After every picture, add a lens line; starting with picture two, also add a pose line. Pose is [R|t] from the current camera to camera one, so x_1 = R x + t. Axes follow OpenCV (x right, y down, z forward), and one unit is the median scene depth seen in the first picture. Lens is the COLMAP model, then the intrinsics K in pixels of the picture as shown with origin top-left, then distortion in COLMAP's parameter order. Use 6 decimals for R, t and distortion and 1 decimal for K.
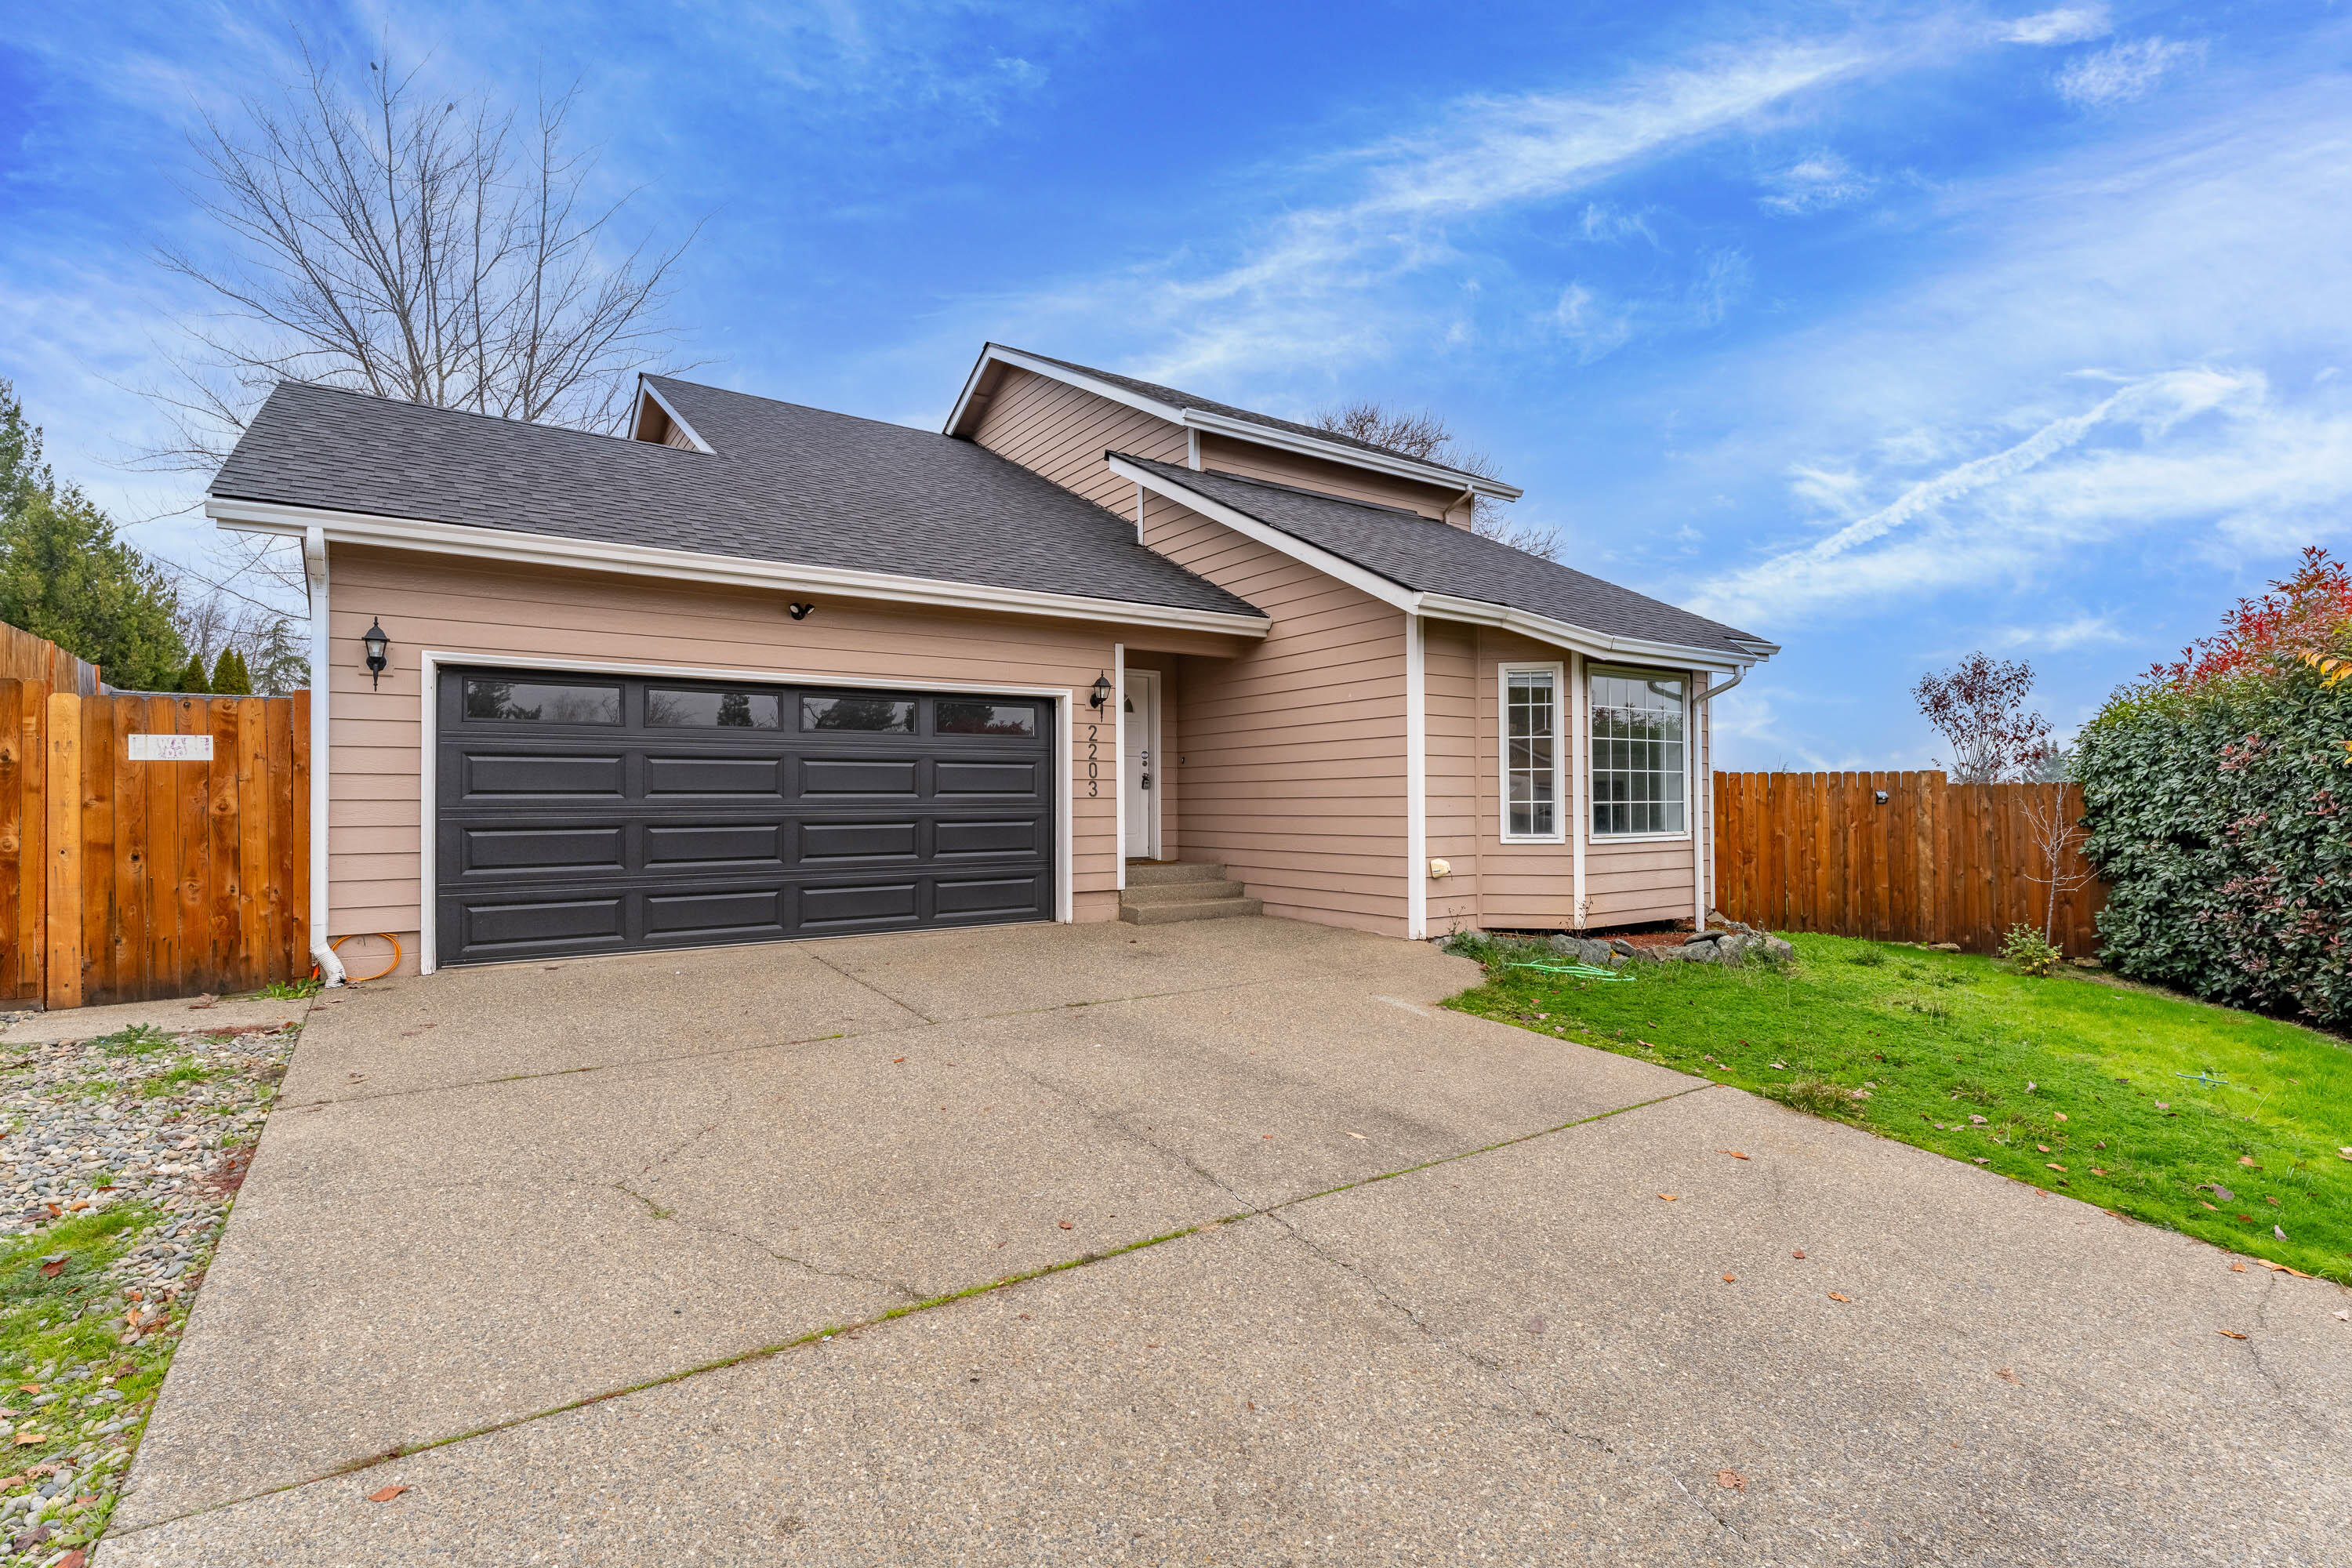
lens RADIAL K [[1089.5, 0, 1176.0], [0, 1089.5, 784.0], [0, 0, 1]] dist [-0.001647, -0.000200]
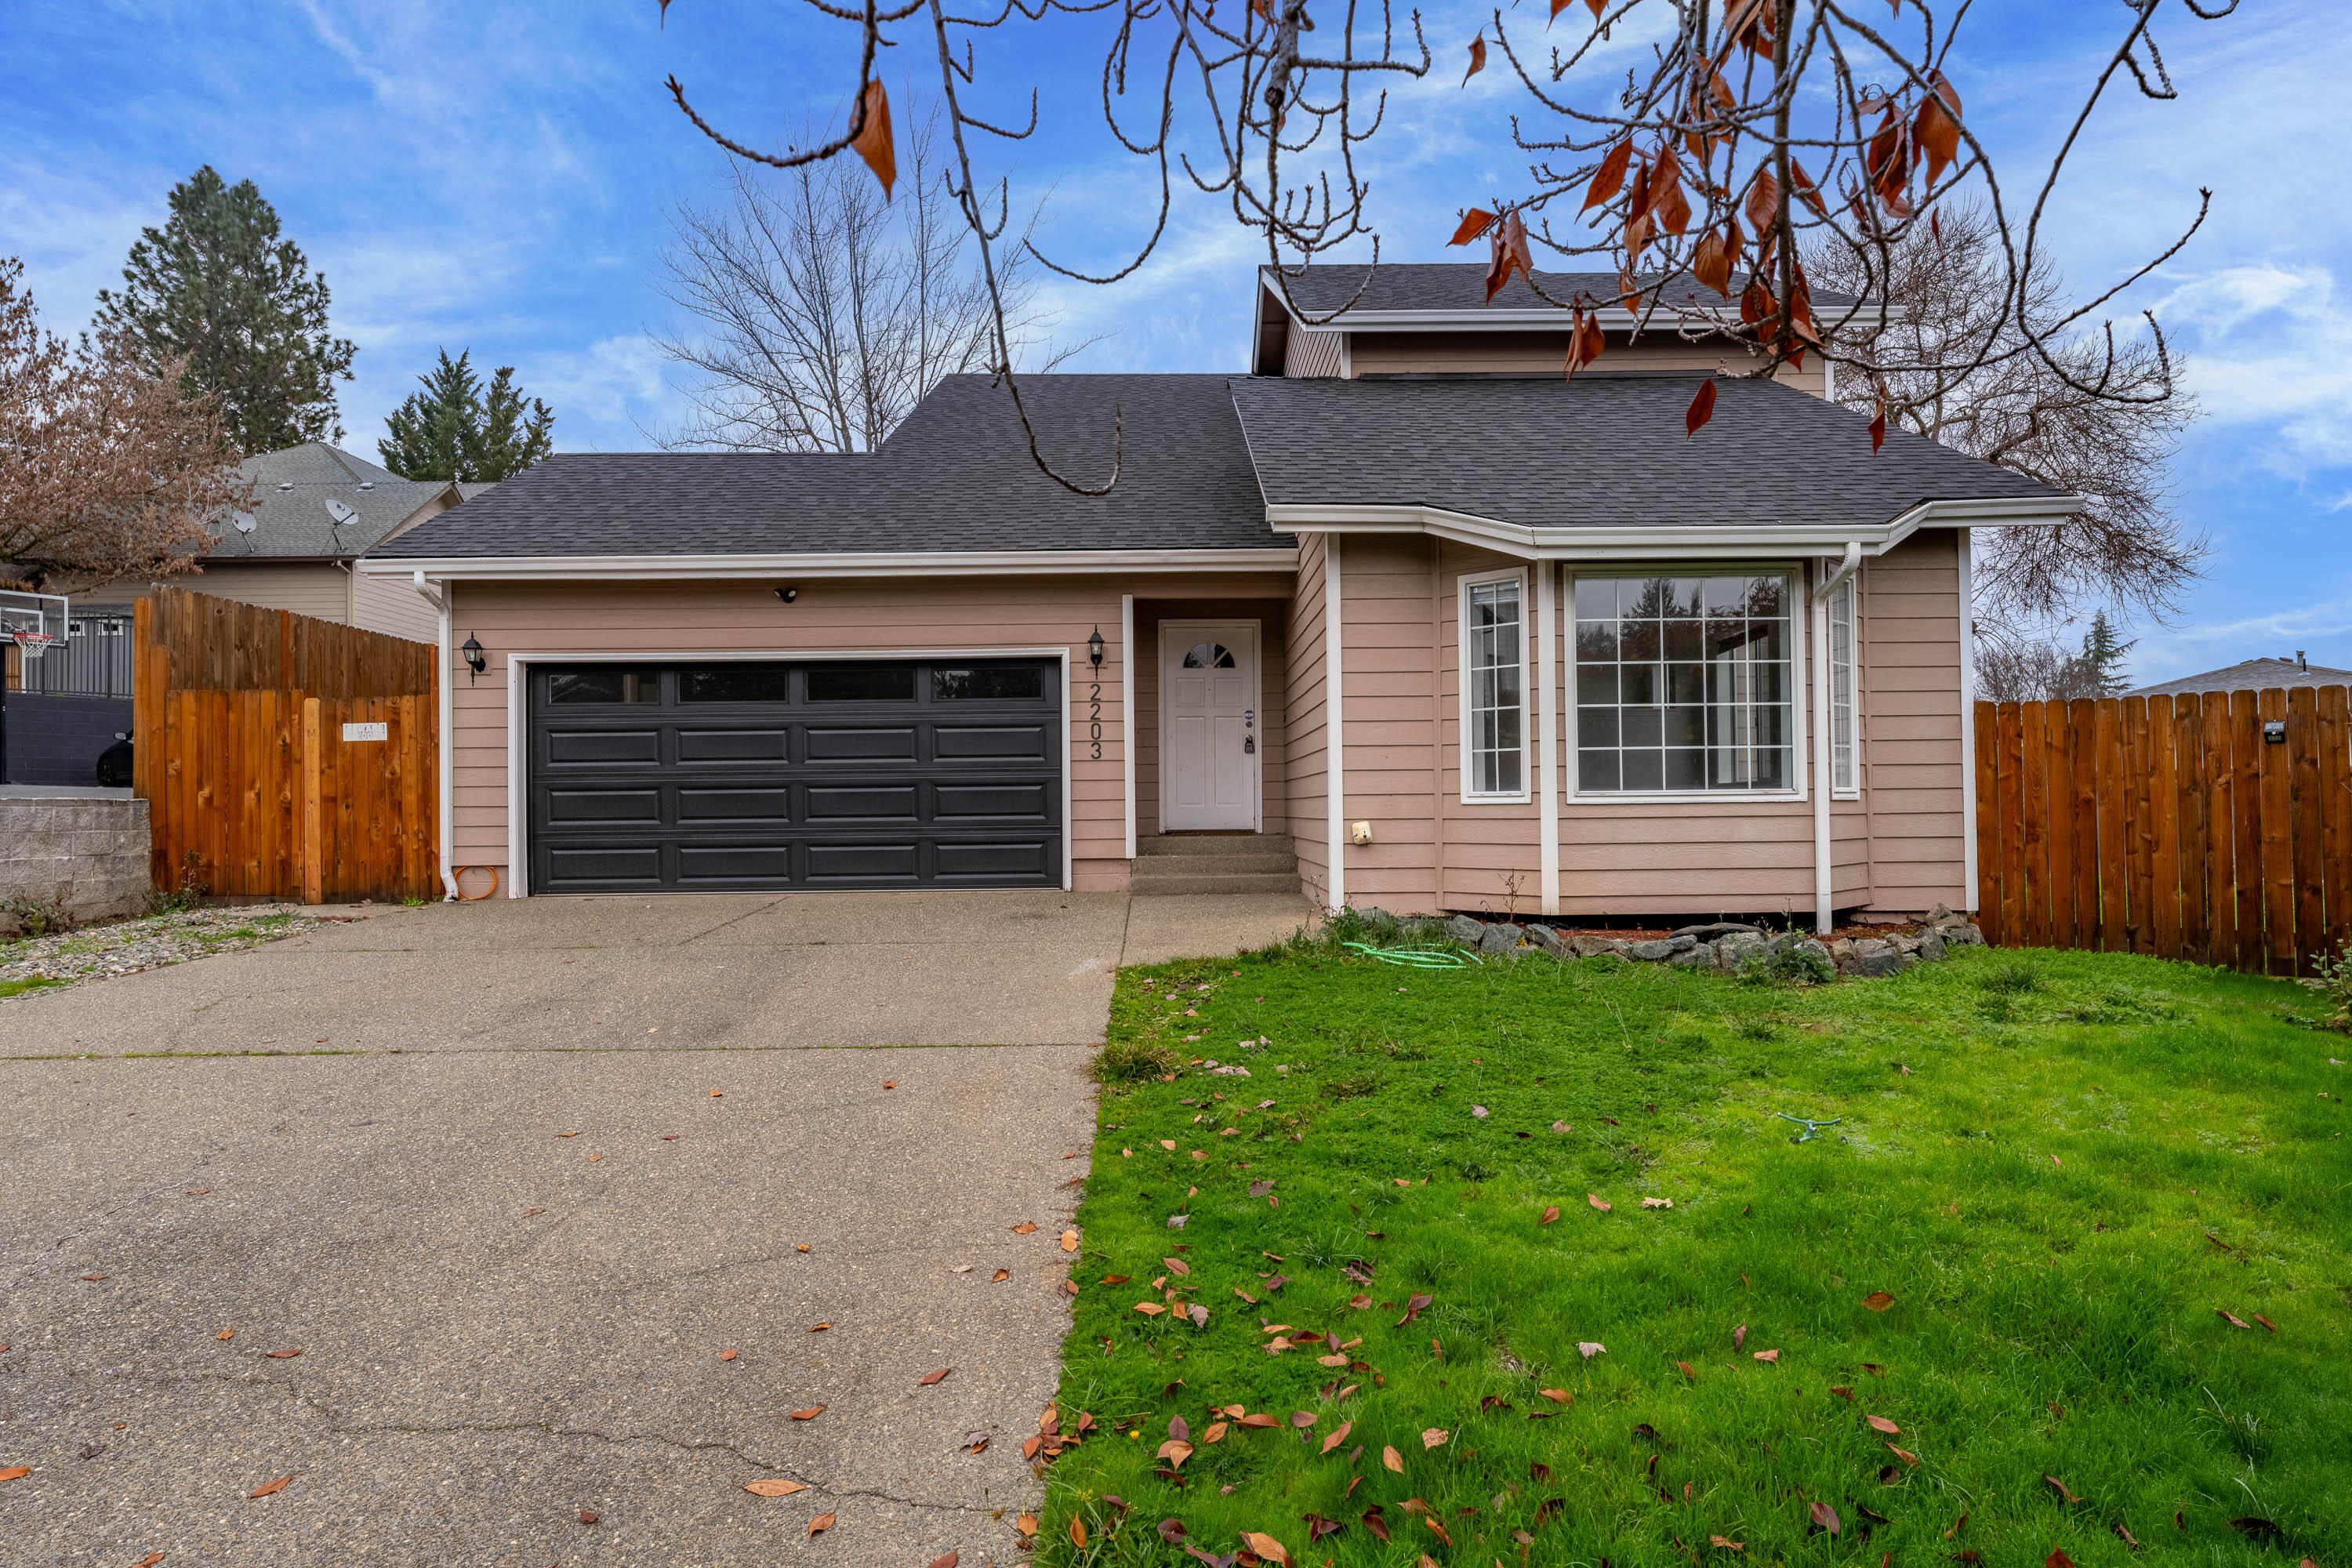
lens RADIAL K [[1342.5, 0, 1176.0], [0, 1342.5, 784.0], [0, 0, 1]] dist [-0.000328, 0.000235]
pose [[0.829421, -0.013983, -0.558449, 0.674740], [0.016089, 0.999870, -0.001140, 0.038258], [0.558392, -0.008039, 0.829538, 0.074157]]
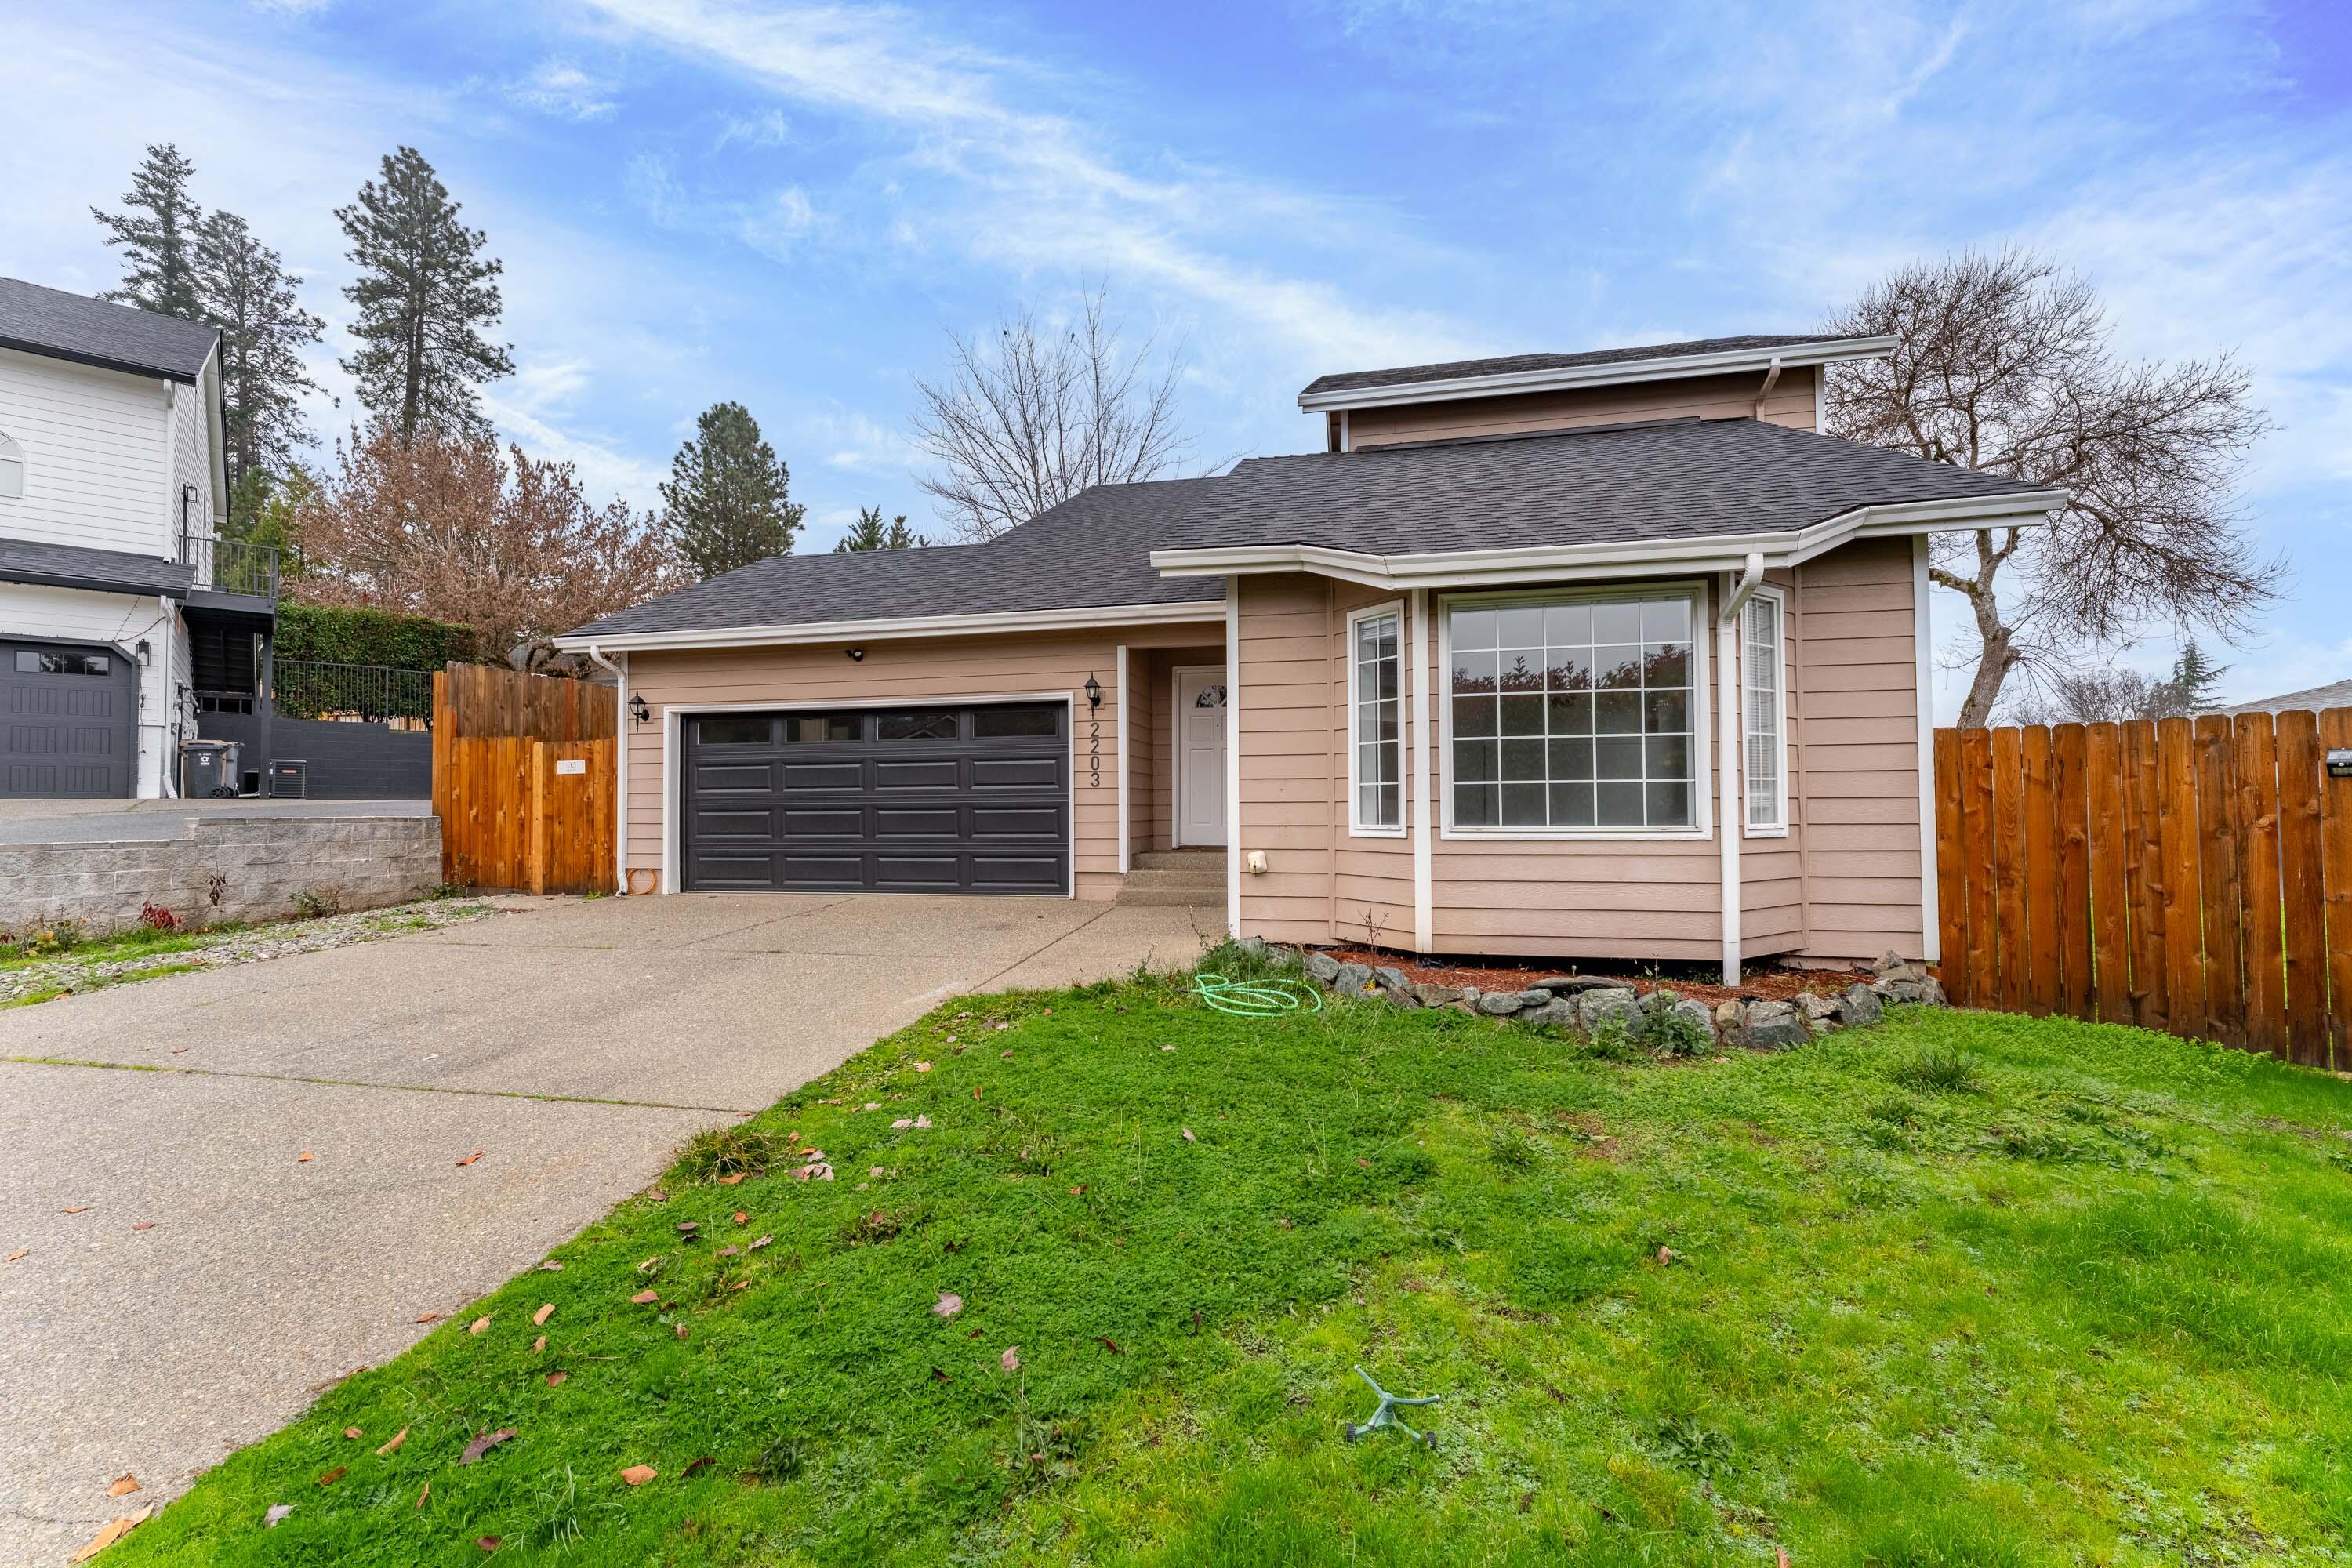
lens RADIAL K [[940.6, 0, 1176.0], [0, 940.6, 784.0], [0, 0, 1]] dist [-0.000515, -0.000301]
pose [[0.683865, -0.018534, -0.729373, 0.722325], [0.015325, 0.999822, -0.011038, 0.022039], [0.729447, -0.003629, 0.684027, 0.431889]]
